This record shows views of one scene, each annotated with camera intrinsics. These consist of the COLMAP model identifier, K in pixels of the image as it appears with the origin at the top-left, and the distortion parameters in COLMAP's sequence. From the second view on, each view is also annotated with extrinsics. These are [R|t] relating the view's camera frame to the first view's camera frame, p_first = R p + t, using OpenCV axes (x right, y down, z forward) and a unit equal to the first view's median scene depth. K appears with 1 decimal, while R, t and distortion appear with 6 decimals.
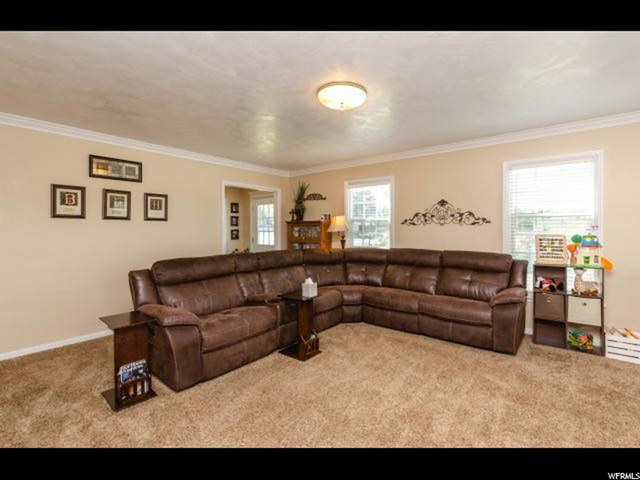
lens RADIAL K [[291.7, 0, 320.0], [0, 291.7, 240.0], [0, 0, 1]] dist [-0.000629, -0.000067]
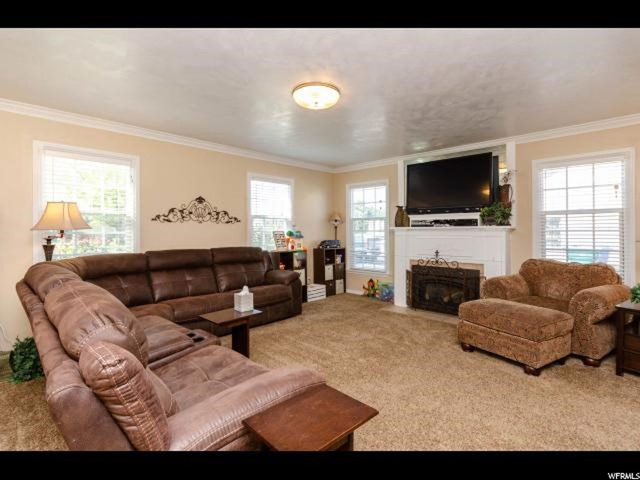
lens RADIAL K [[321.5, 0, 320.0], [0, 321.5, 240.0], [0, 0, 1]] dist [0.000000, -0.000035]
pose [[0.080235, -0.031721, 0.996271, -0.640307], [0.036563, 0.998915, 0.028860, -0.011093], [-0.996105, 0.034111, 0.081308, 0.543824]]
